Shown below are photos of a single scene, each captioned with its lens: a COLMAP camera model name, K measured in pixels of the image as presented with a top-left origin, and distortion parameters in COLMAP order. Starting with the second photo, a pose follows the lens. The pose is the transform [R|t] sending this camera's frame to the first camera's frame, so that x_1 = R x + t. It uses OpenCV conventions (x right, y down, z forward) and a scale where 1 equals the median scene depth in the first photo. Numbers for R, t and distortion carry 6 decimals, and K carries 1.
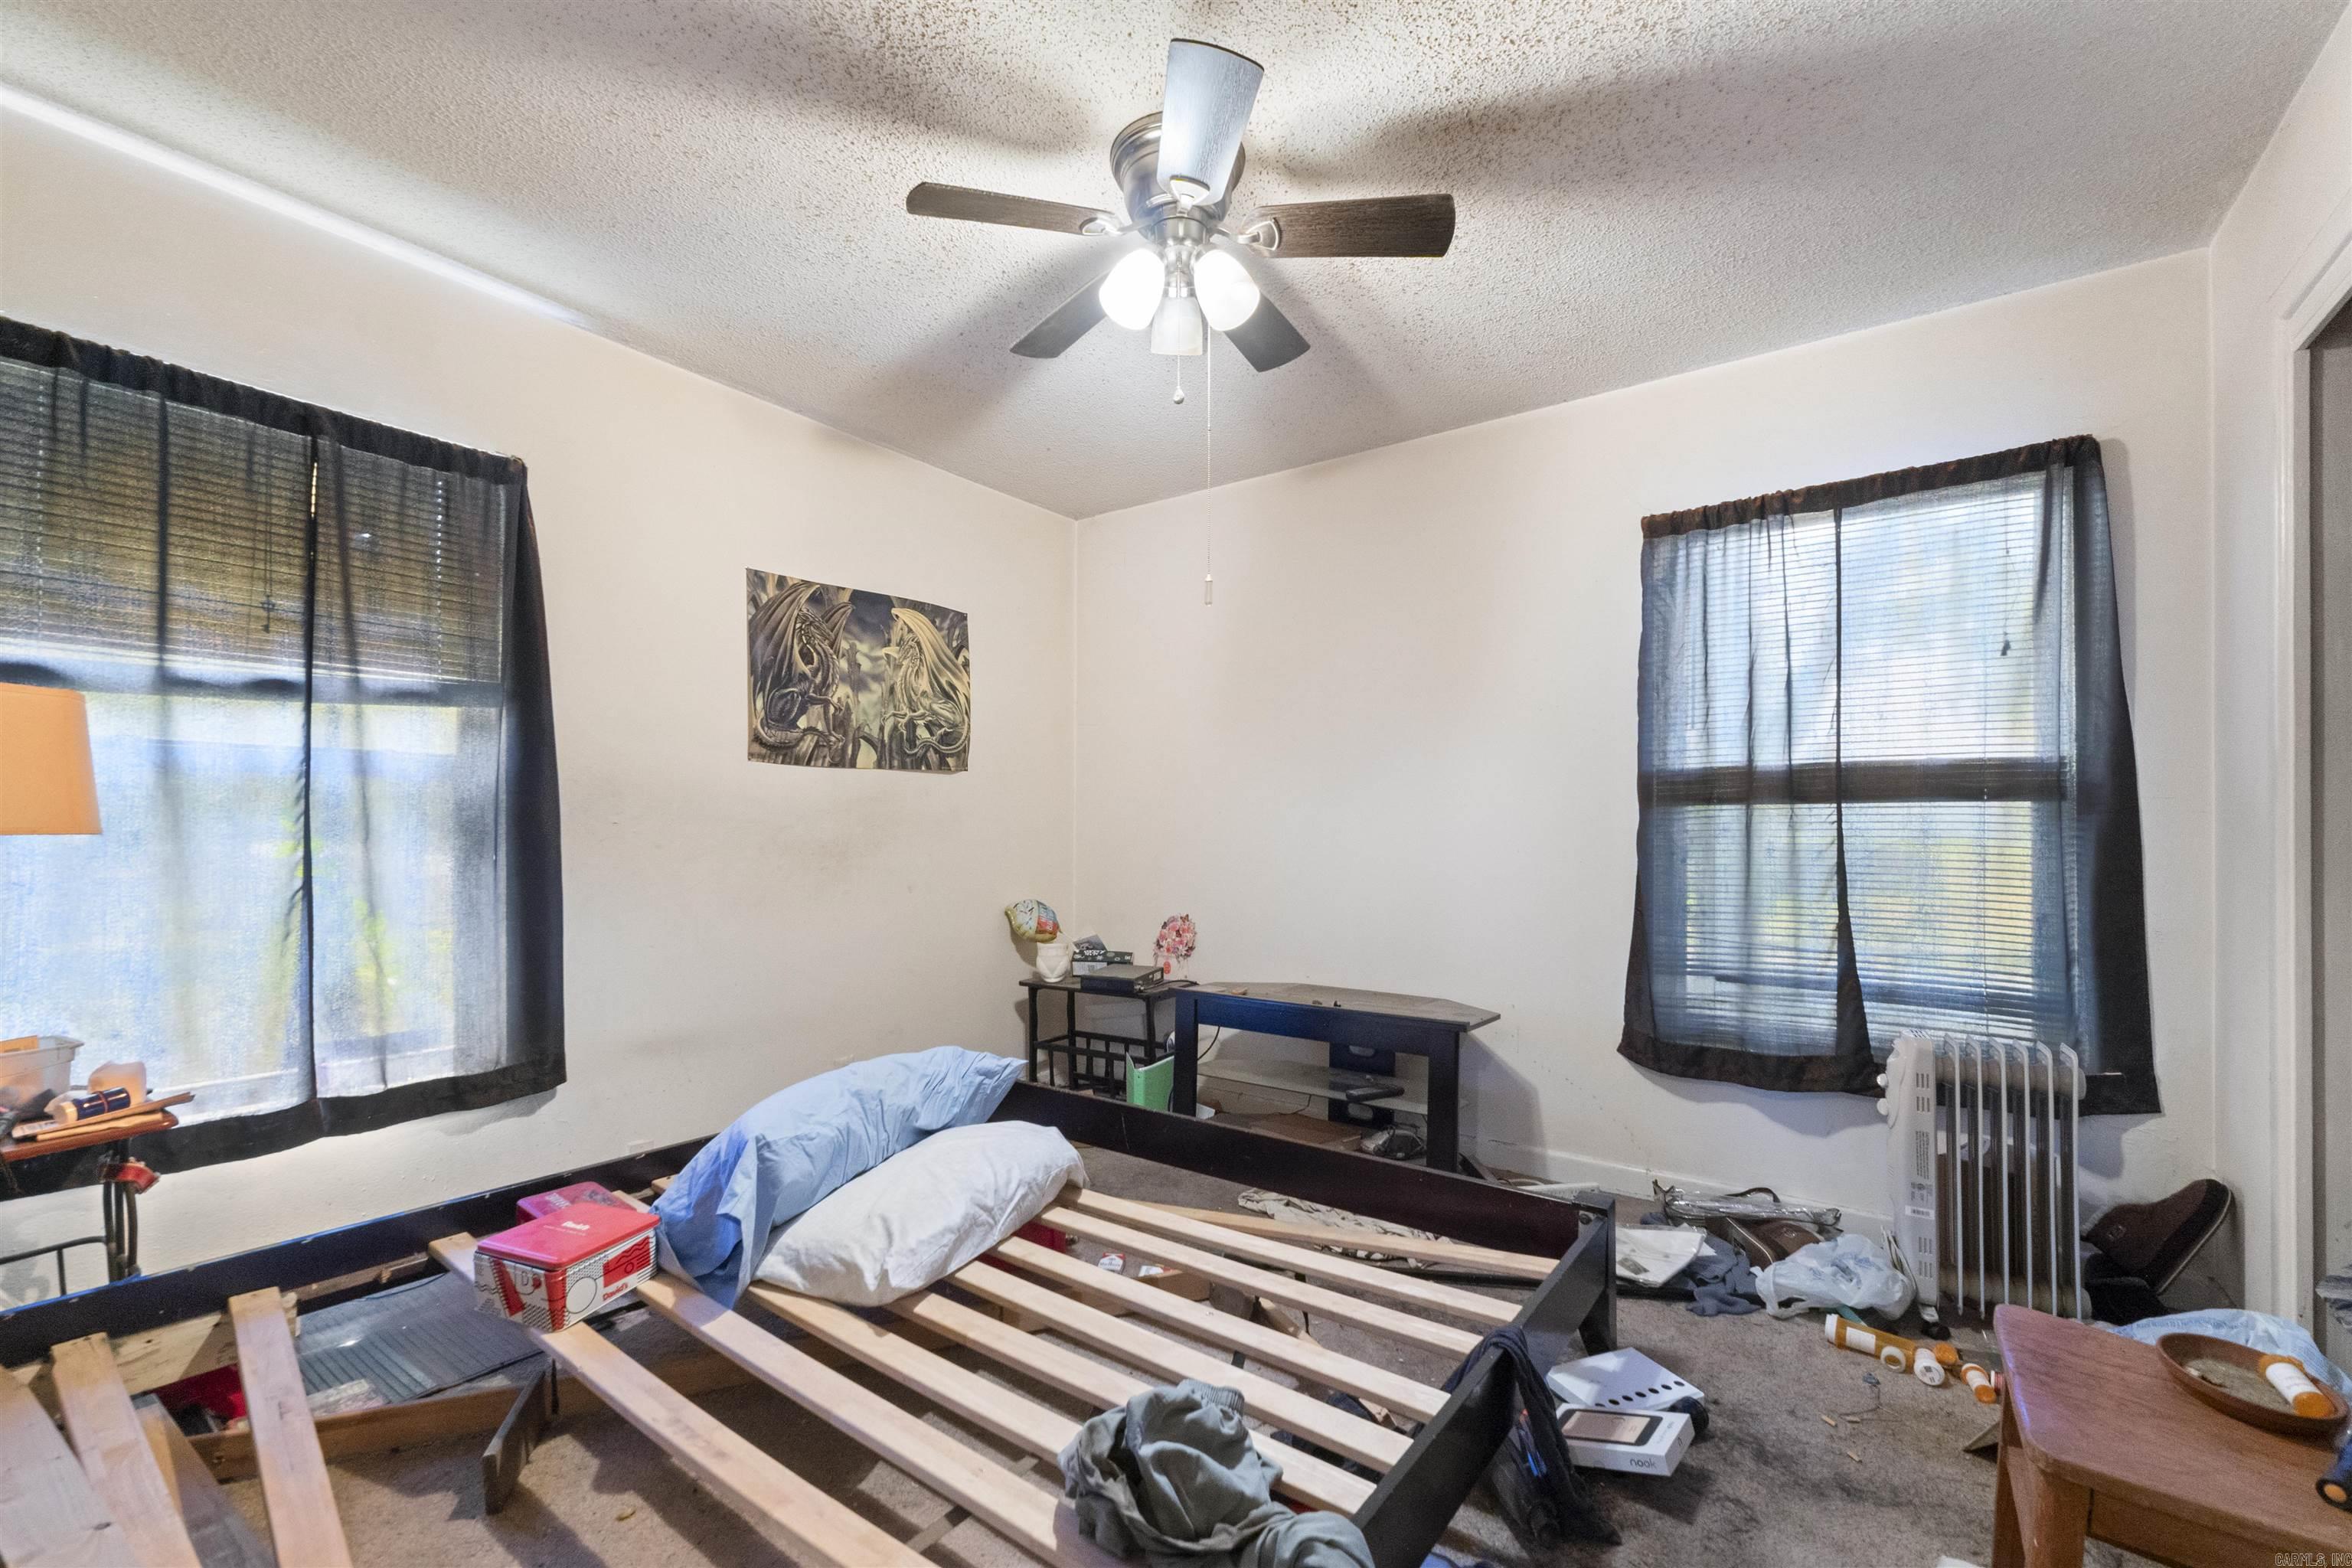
lens RADIAL K [[973.7, 0, 1183.0], [0, 973.7, 828.4], [0, 0, 1]] dist [0.001052, 0.000008]
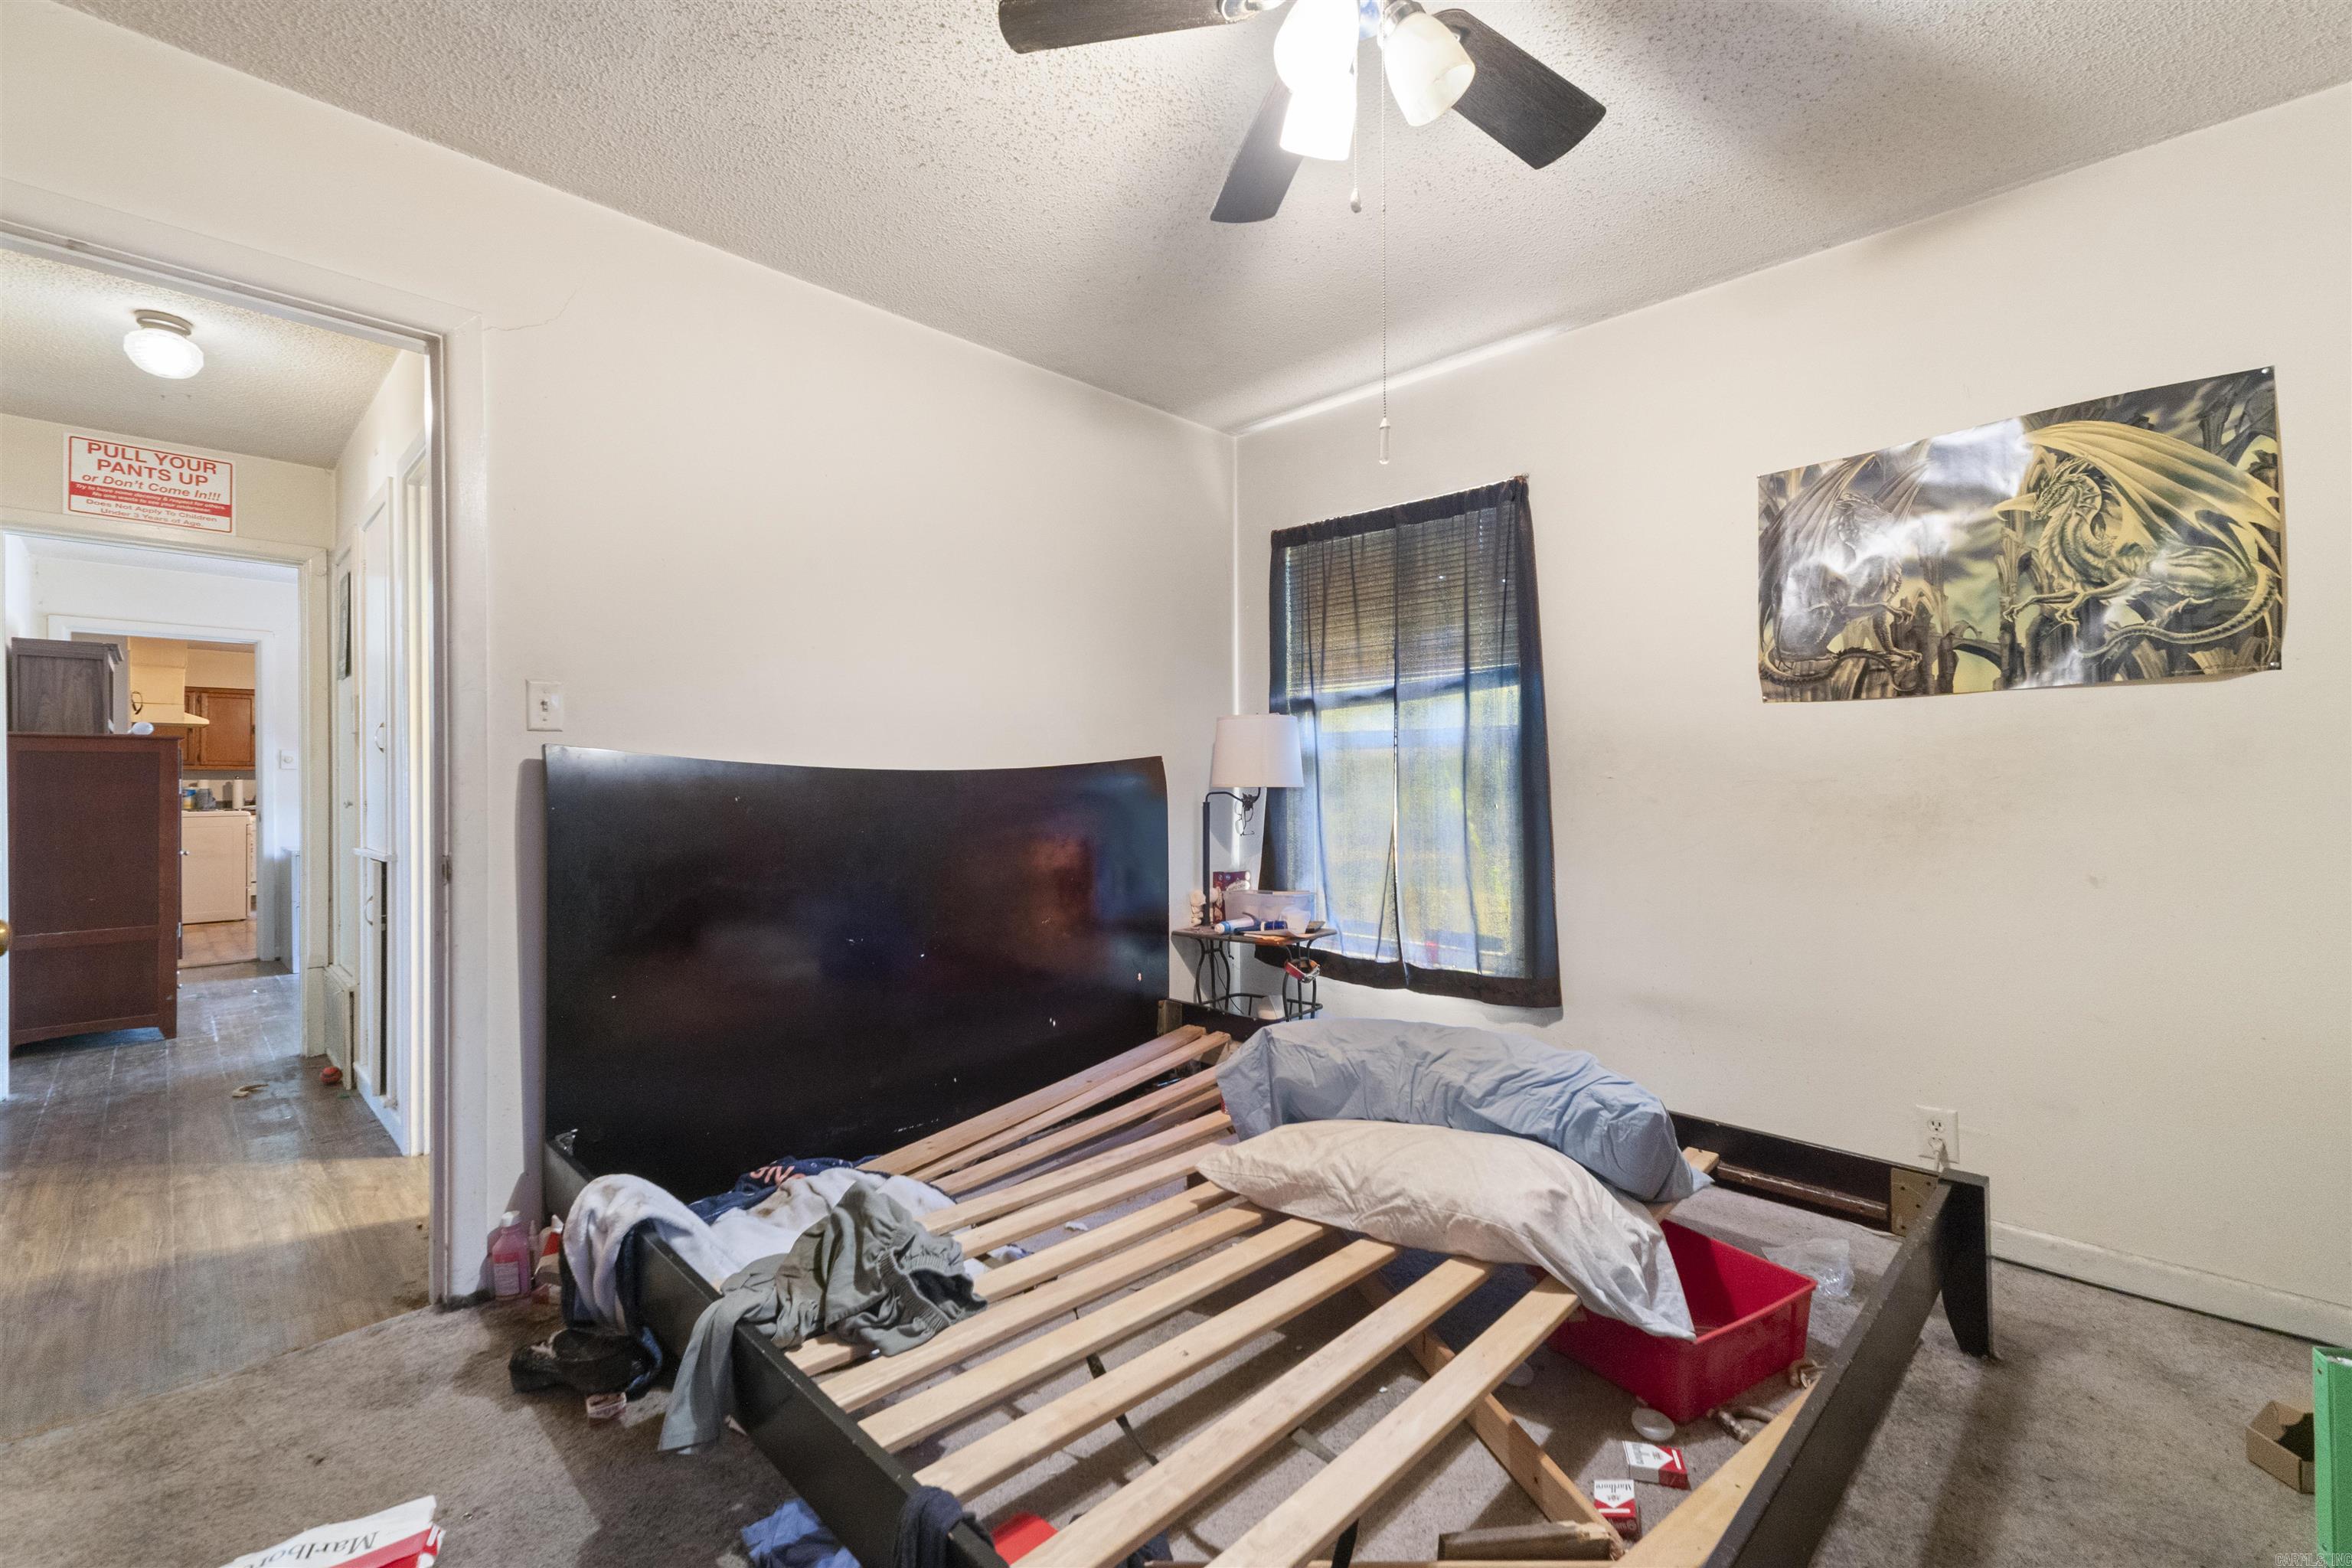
lens RADIAL K [[994.1, 0, 1165.2], [0, 994.1, 786.5], [0, 0, 1]] dist [0.005358, -0.000265]
pose [[-0.153778, -0.000949, -0.988105, 0.463711], [0.001868, 0.999997, -0.001251, 0.003715], [0.988104, -0.002038, -0.153776, 0.583012]]
